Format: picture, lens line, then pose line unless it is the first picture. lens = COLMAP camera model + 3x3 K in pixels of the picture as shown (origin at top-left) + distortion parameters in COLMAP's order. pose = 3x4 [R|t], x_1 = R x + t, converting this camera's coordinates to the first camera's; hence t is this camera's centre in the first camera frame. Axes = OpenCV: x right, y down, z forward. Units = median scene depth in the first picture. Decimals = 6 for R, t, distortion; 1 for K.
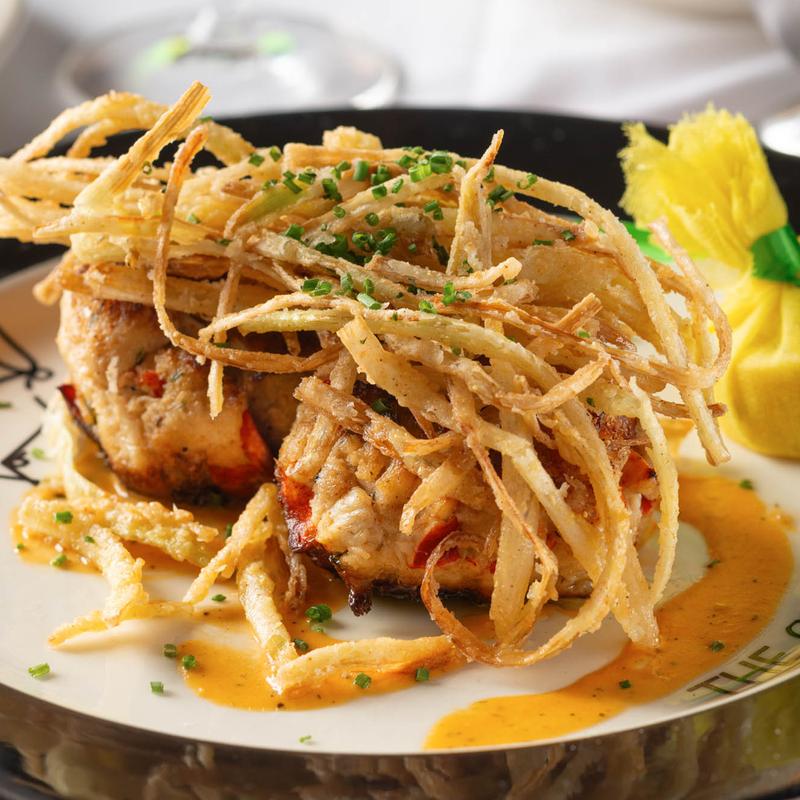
lens RADIAL K [[4183.3, 0, 400.0], [0, 4183.3, 400.0], [0, 0, 1]] dist [0.094224, 2.353336]
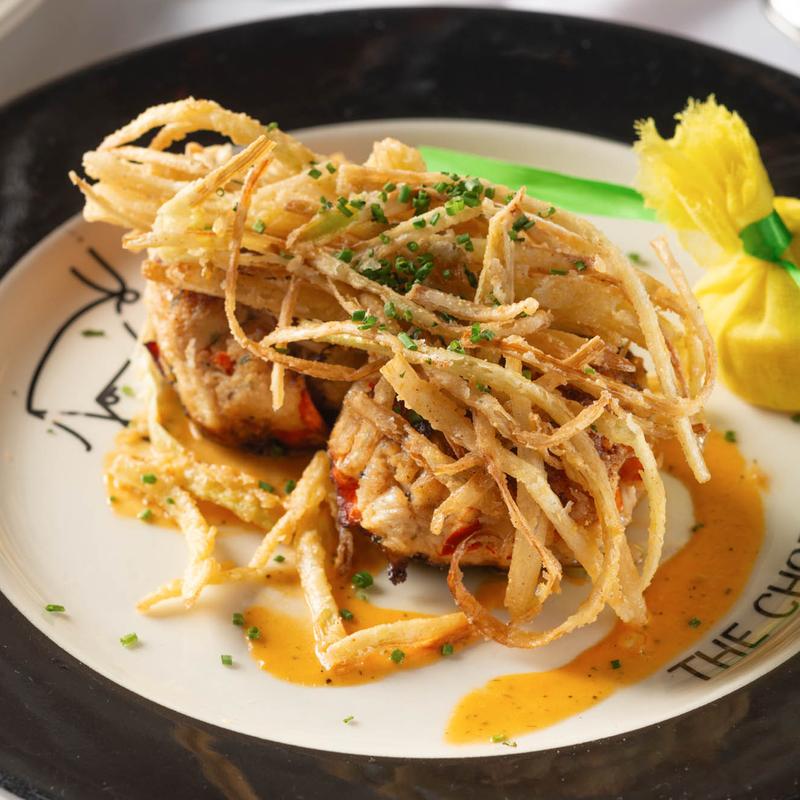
lens RADIAL K [[4183.3, 0, 400.0], [0, 4183.3, 400.0], [0, 0, 1]] dist [0.094224, 2.353336]
pose [[0.999654, 0.019071, -0.018115, 0.011822], [-0.014093, 0.969840, 0.243334, -0.287979], [0.022210, -0.242995, 0.969773, -0.143314]]
